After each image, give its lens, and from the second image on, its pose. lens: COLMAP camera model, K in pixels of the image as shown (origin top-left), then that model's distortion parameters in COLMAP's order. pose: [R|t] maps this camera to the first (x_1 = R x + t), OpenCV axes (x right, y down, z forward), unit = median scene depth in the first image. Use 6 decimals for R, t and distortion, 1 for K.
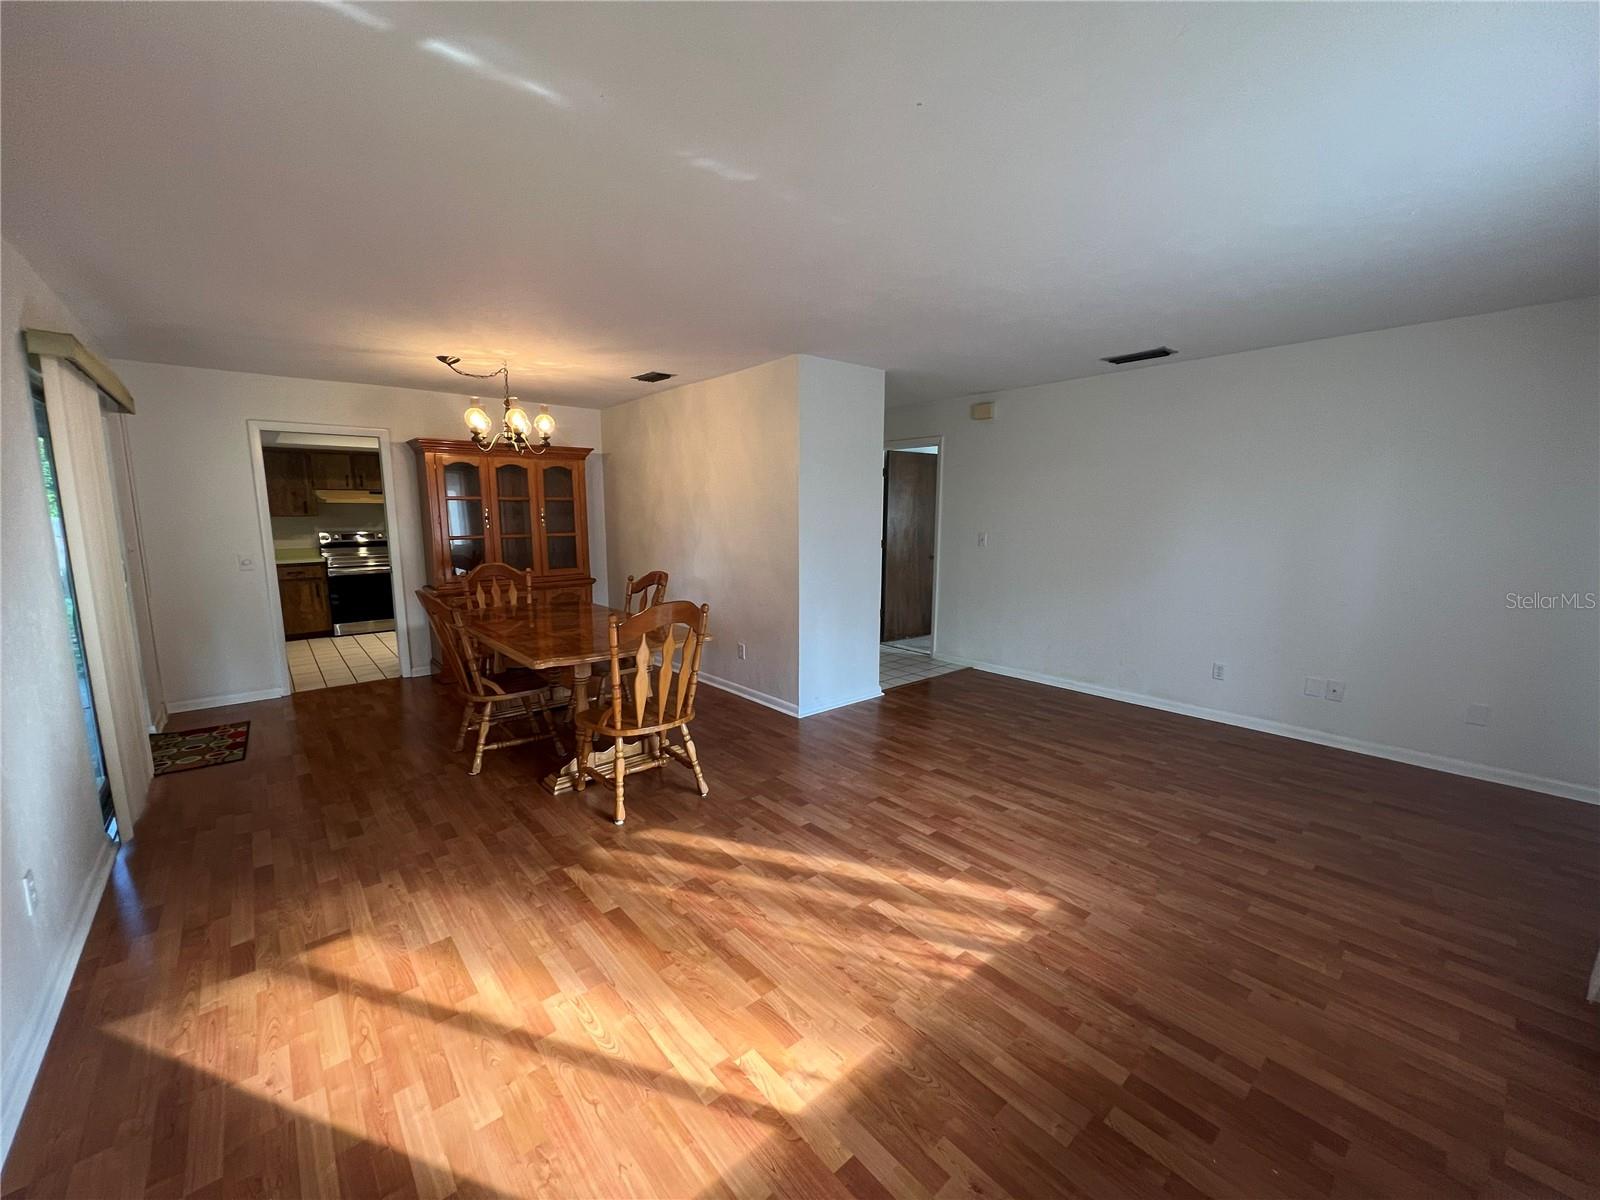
lens RADIAL K [[638.6, 0, 802.9], [0, 638.6, 603.6], [0, 0, 1]] dist [-0.002498, -0.000778]
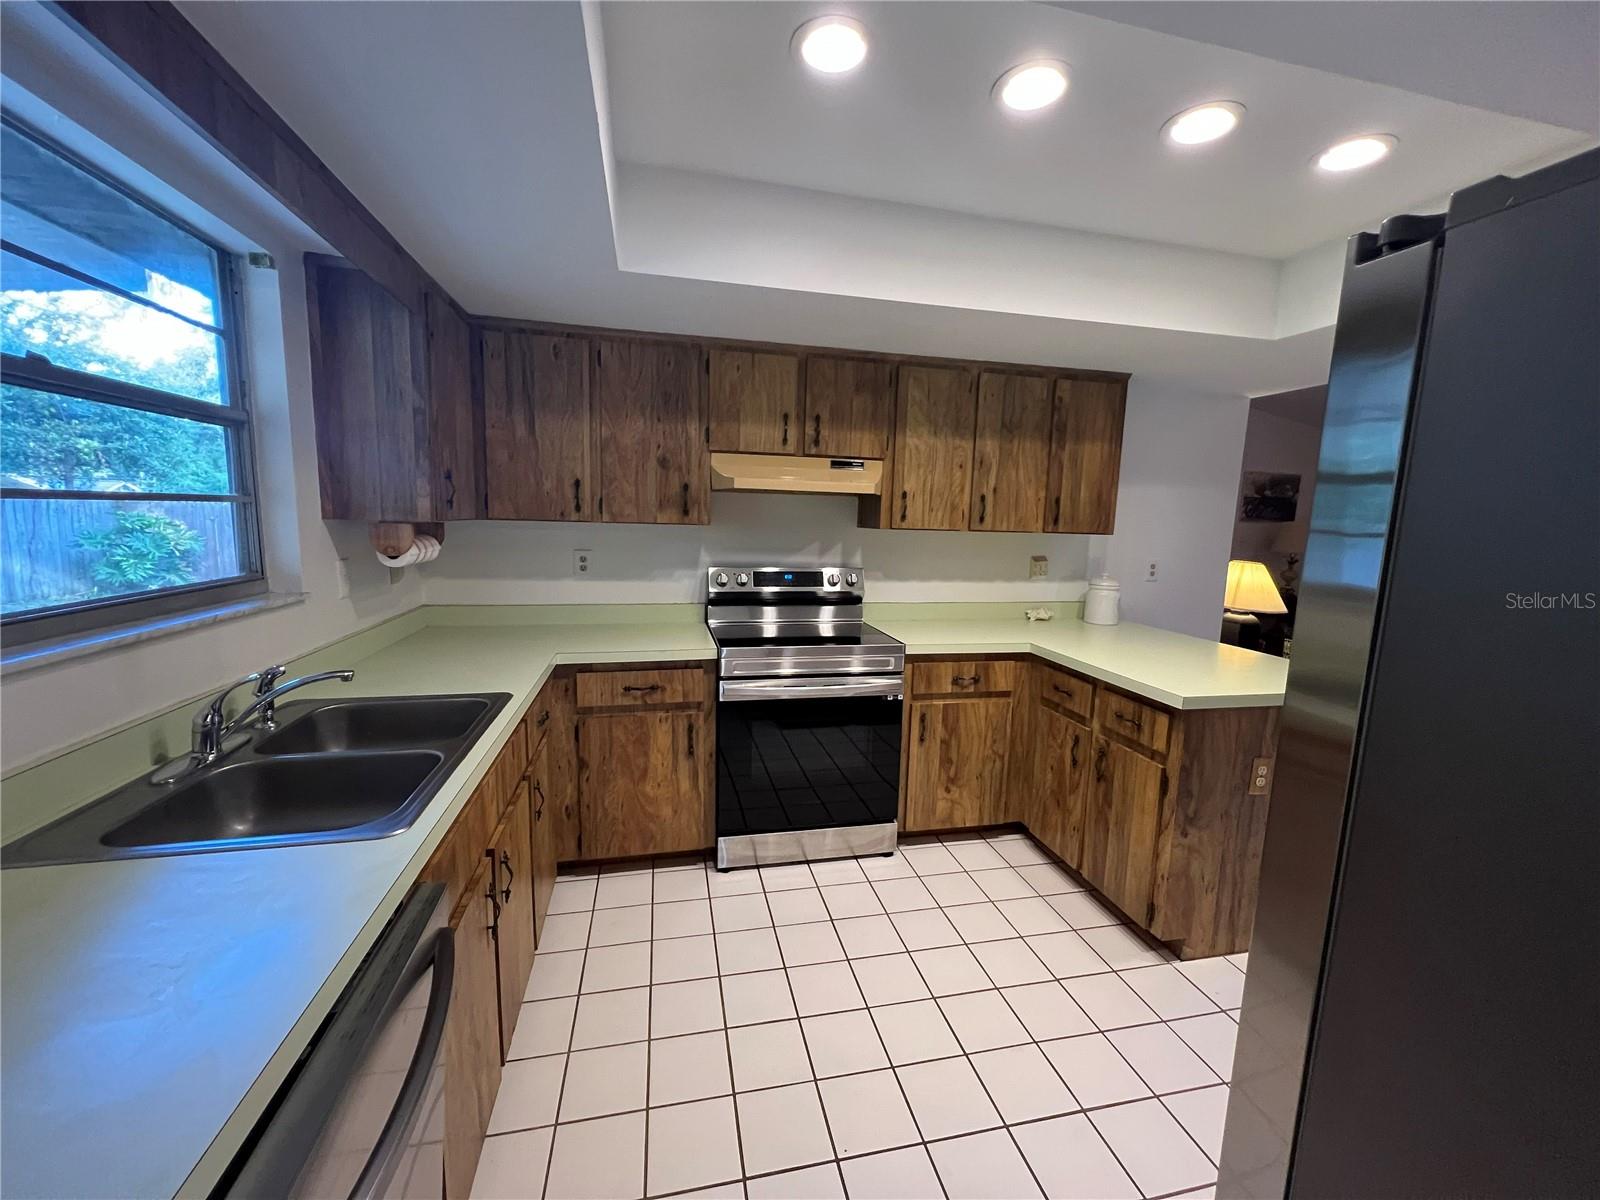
lens RADIAL K [[638.6, 0, 801.9], [0, 638.6, 604.1], [0, 0, 1]] dist [-0.002498, -0.000778]
pose [[0.890431, 0.094275, -0.445248, -1.464969], [-0.099074, 0.995001, 0.012544, -0.272489], [0.444204, 0.032943, 0.895320, 1.868922]]
